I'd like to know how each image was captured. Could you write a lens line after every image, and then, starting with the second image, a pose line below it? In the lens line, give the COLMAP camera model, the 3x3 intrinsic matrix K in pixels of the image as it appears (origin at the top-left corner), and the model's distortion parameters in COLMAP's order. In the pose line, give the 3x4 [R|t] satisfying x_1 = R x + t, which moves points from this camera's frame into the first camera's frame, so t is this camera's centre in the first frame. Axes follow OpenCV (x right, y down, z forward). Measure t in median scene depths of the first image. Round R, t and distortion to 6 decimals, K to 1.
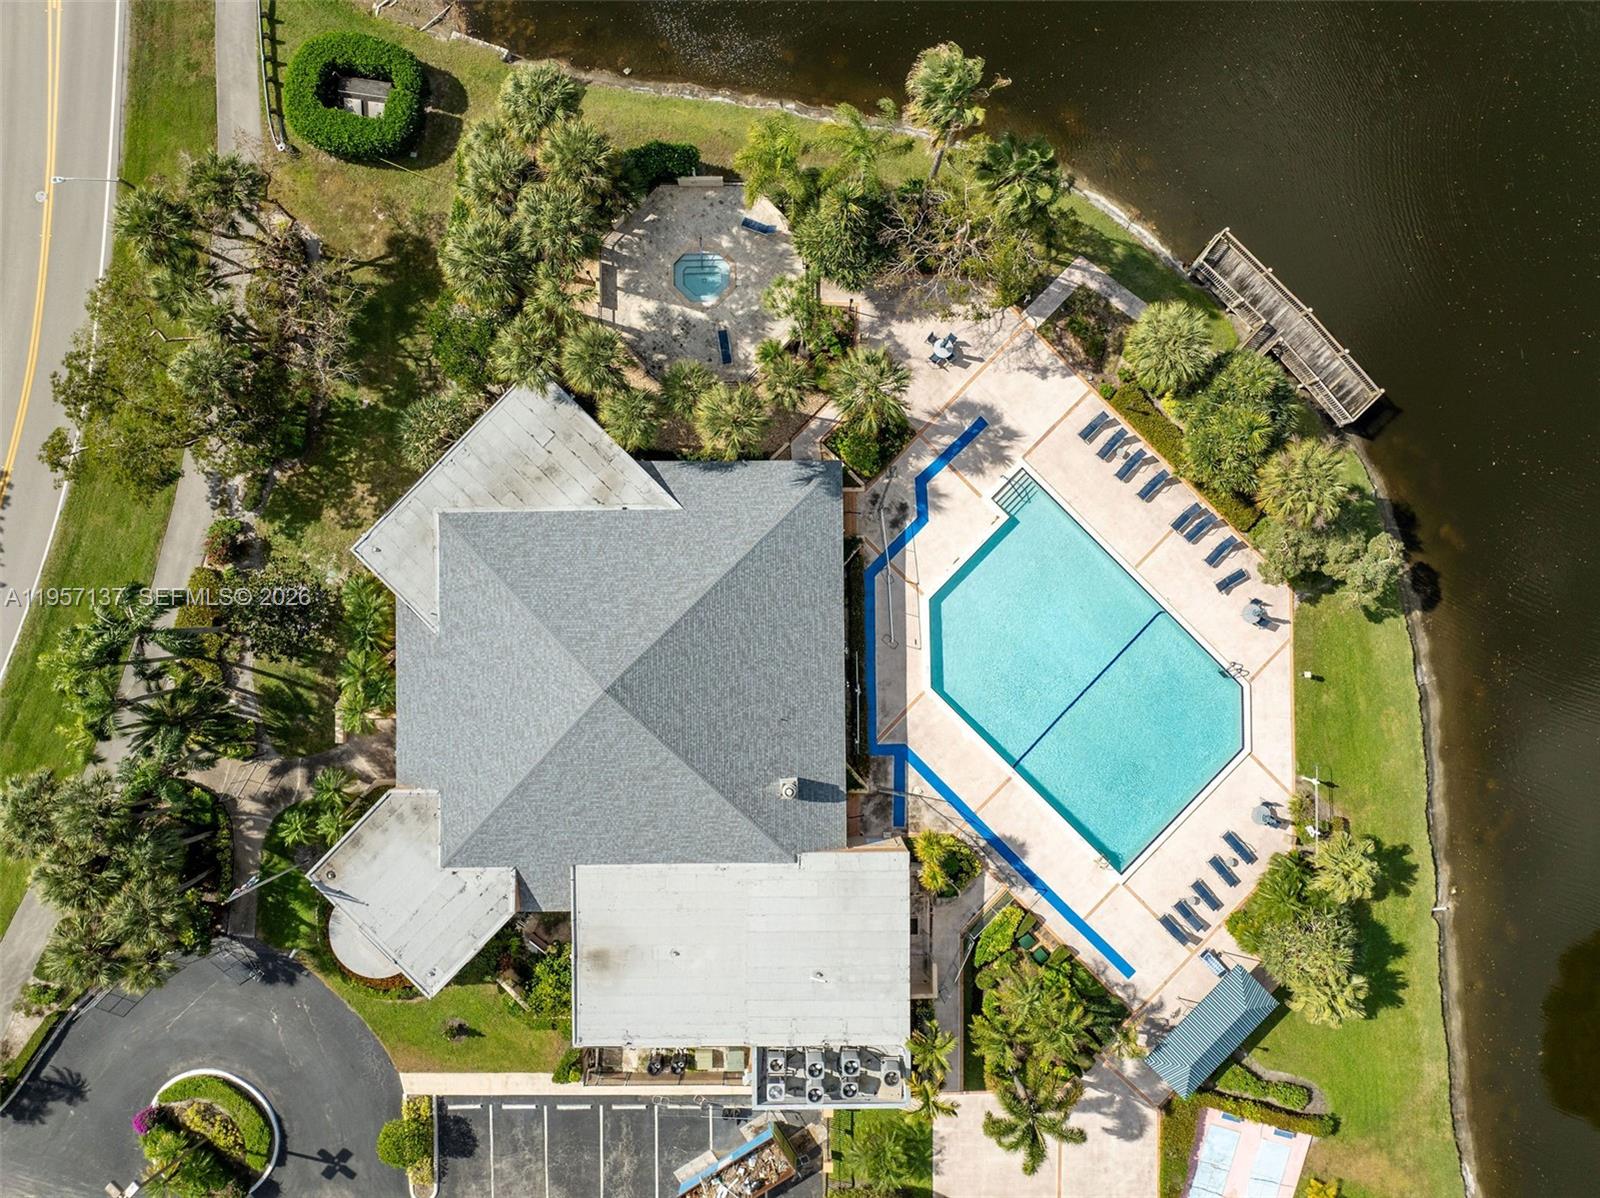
lens RADIAL K [[1133.0, 0, 801.4], [0, 1133.0, 596.7], [0, 0, 1]] dist [-0.038960, 0.003481]
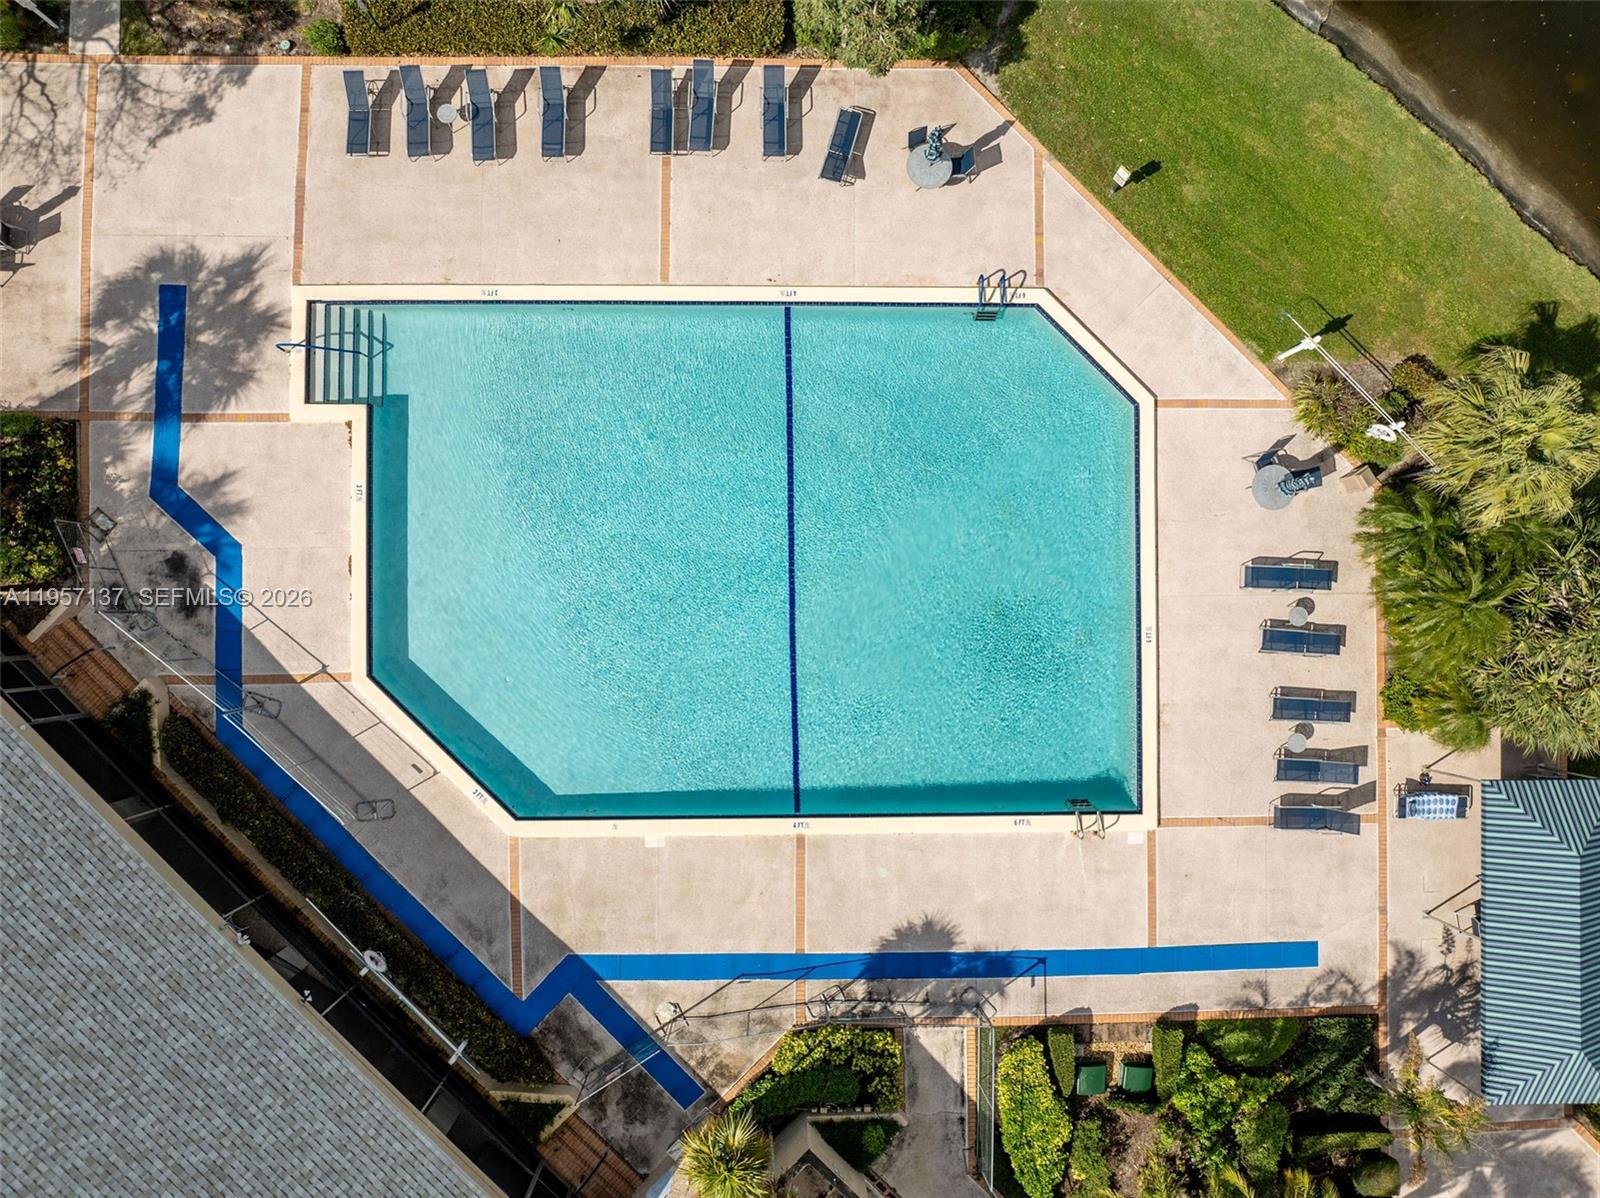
lens RADIAL K [[1133.0, 0, 808.1], [0, 1133.0, 596.9], [0, 0, 1]] dist [-0.038960, 0.003481]
pose [[0.709576, -0.704298, 0.021606, 0.242636], [0.703860, 0.709900, 0.024945, 0.087585], [-0.032907, -0.002493, 0.999455, 0.573269]]
